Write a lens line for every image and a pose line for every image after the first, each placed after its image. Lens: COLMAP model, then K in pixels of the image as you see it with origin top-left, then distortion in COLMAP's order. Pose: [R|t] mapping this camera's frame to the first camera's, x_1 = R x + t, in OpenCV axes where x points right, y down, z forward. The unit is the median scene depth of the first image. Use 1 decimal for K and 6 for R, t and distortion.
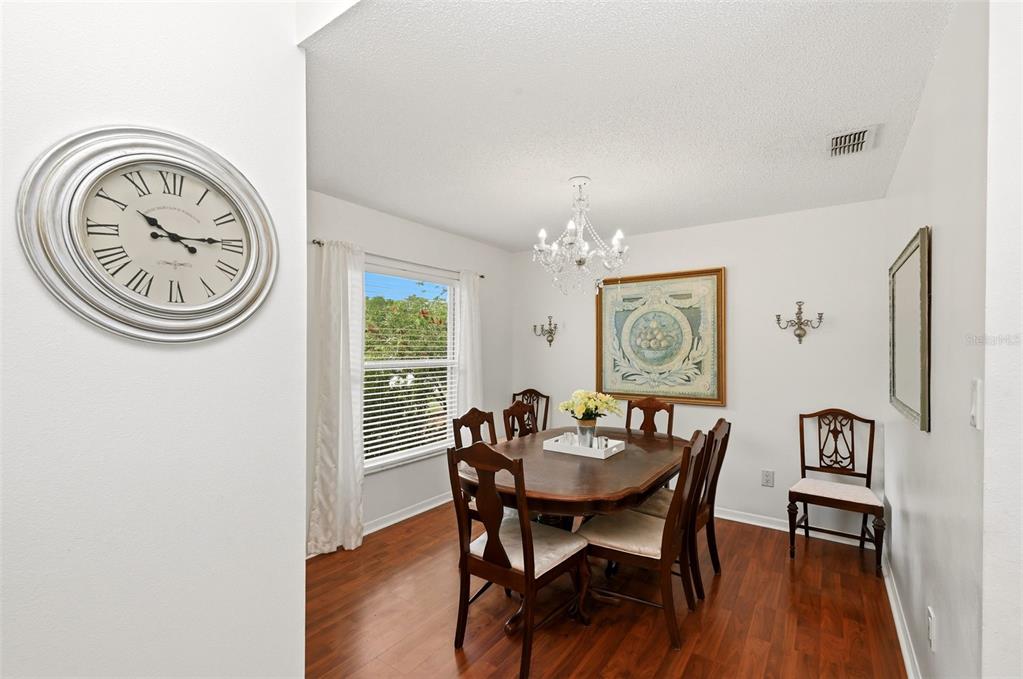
lens RADIAL K [[441.3, 0, 508.5], [0, 441.3, 344.6], [0, 0, 1]] dist [-0.000398, 0.000044]
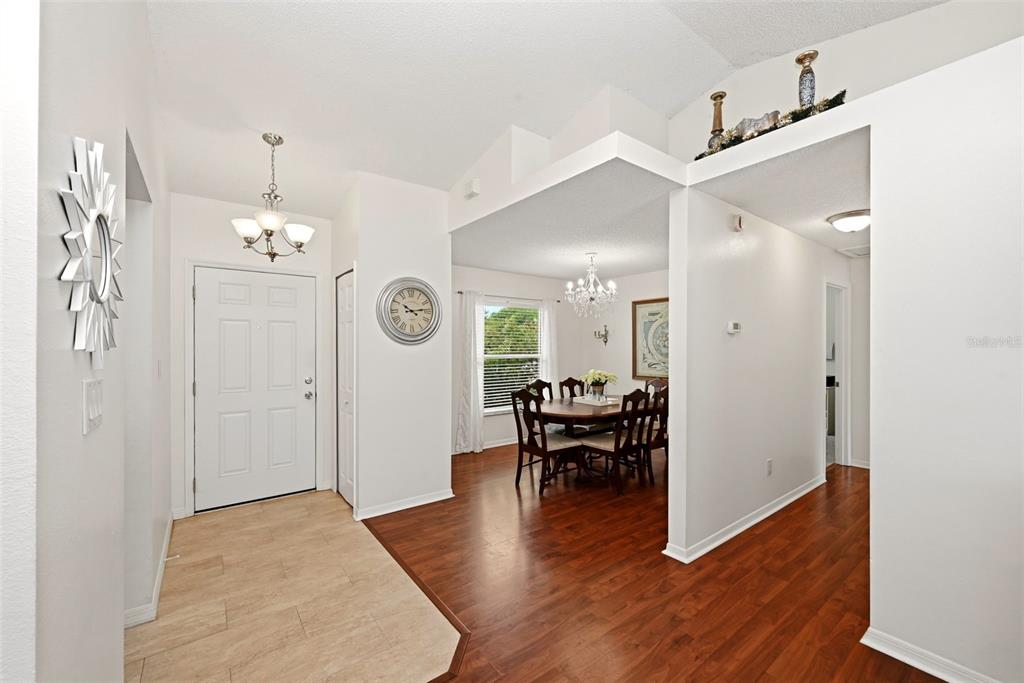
lens RADIAL K [[412.1, 0, 515.2], [0, 412.1, 343.4], [0, 0, 1]] dist [0.001087, 0.000101]
pose [[0.953249, -0.003501, -0.302166, 0.330965], [0.003766, 0.999993, 0.000294, -0.005829], [0.302163, -0.001419, 0.953255, -0.629671]]
